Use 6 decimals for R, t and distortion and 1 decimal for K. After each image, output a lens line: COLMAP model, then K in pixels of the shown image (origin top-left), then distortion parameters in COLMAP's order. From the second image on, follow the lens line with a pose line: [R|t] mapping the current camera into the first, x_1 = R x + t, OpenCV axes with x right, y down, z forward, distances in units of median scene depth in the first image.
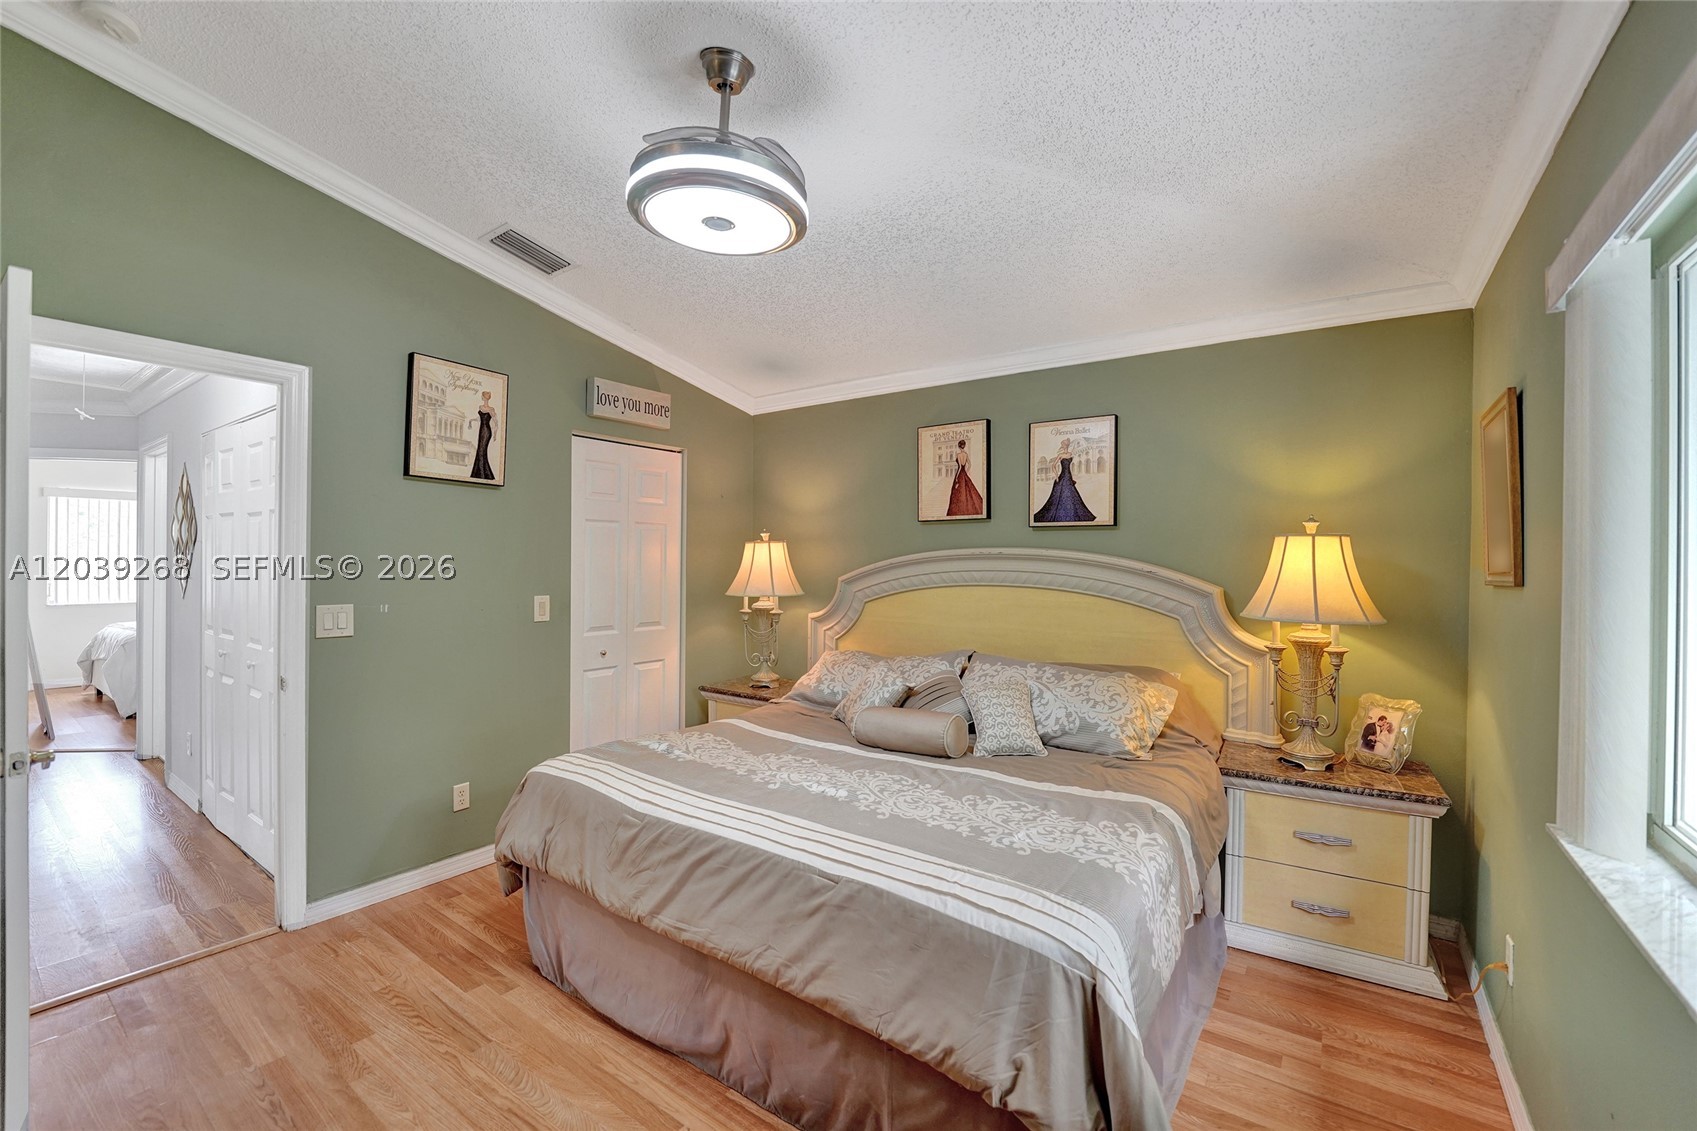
lens RADIAL K [[709.9, 0, 846.1], [0, 709.9, 561.7], [0, 0, 1]] dist [-0.027201, 0.003181]
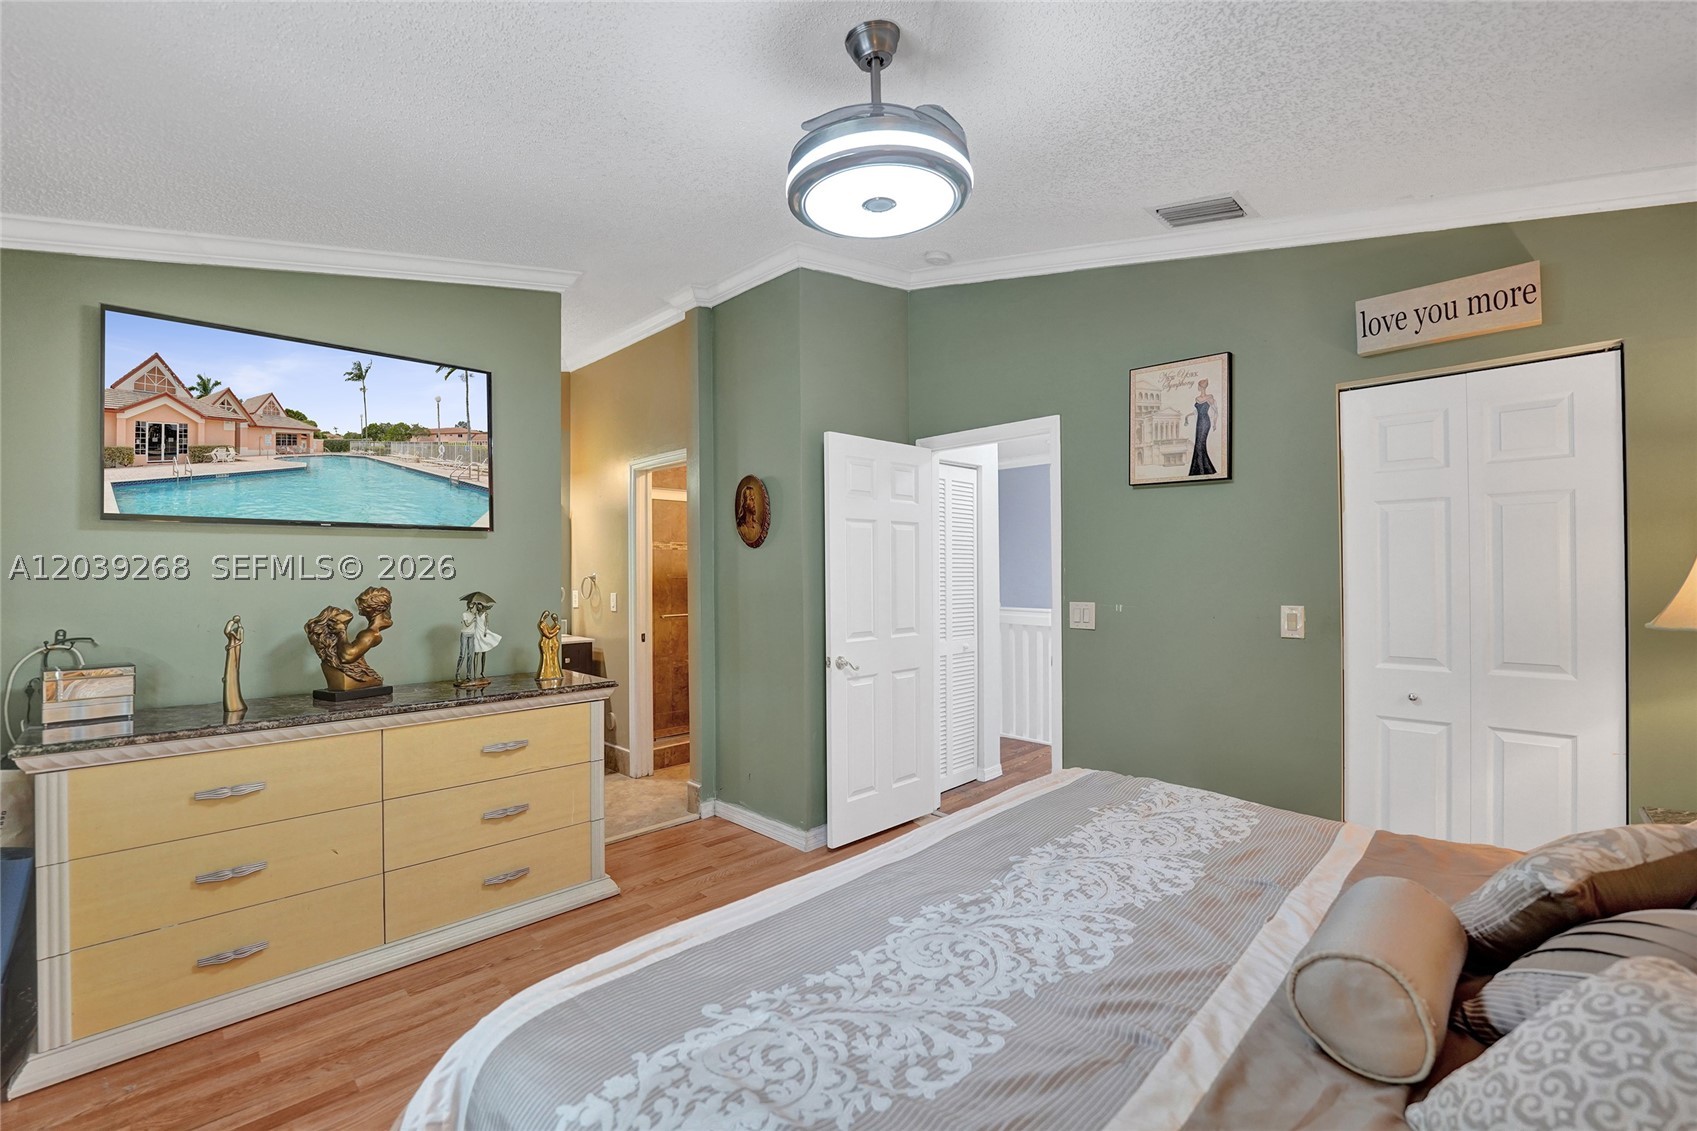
lens RADIAL K [[709.9, 0, 833.6], [0, 709.9, 563.0], [0, 0, 1]] dist [-0.027201, 0.003181]
pose [[-0.172495, -0.023782, -0.984723, 0.524038], [0.002899, 0.999692, -0.024651, 0.021719], [0.985006, -0.007107, -0.172373, 0.748560]]
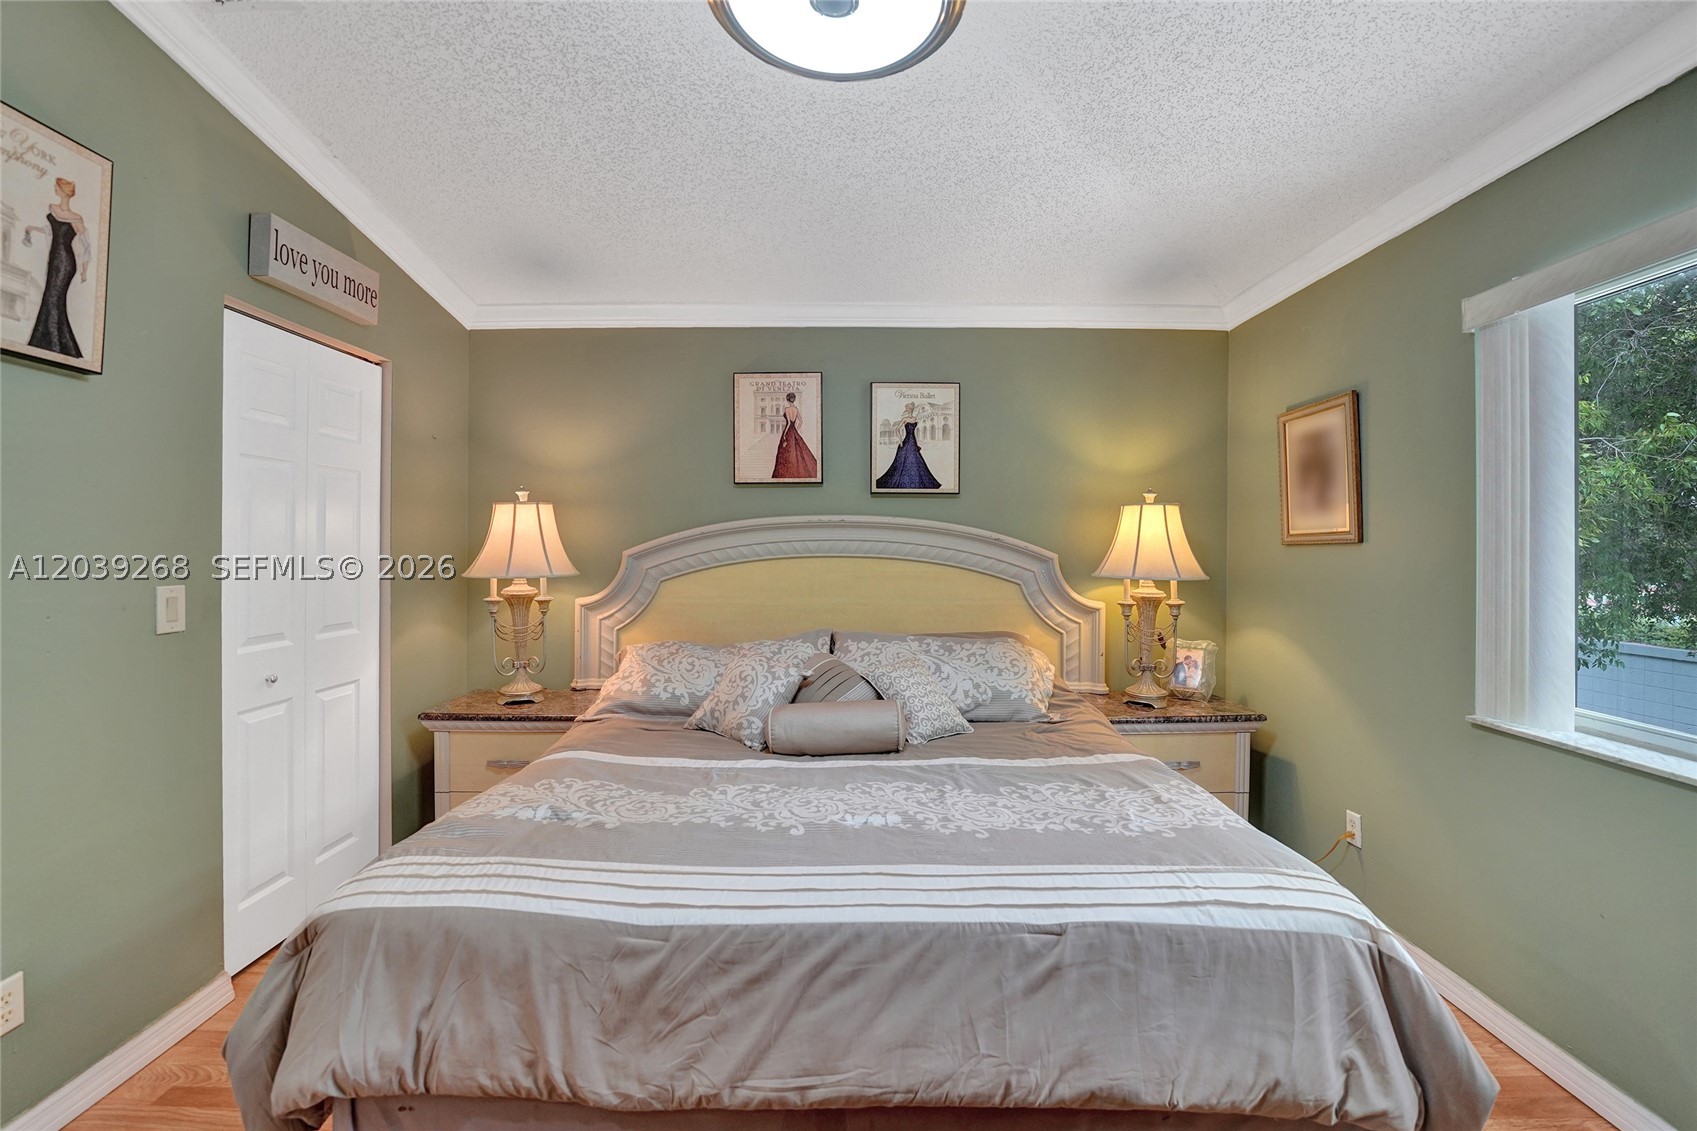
lens RADIAL K [[709.9, 0, 843.4], [0, 709.9, 544.7], [0, 0, 1]] dist [-0.027201, 0.003181]
pose [[0.813731, -0.004502, 0.581224, -0.380186], [0.004164, 0.999989, 0.001916, 0.021077], [-0.581227, 0.000861, 0.813741, 0.311085]]
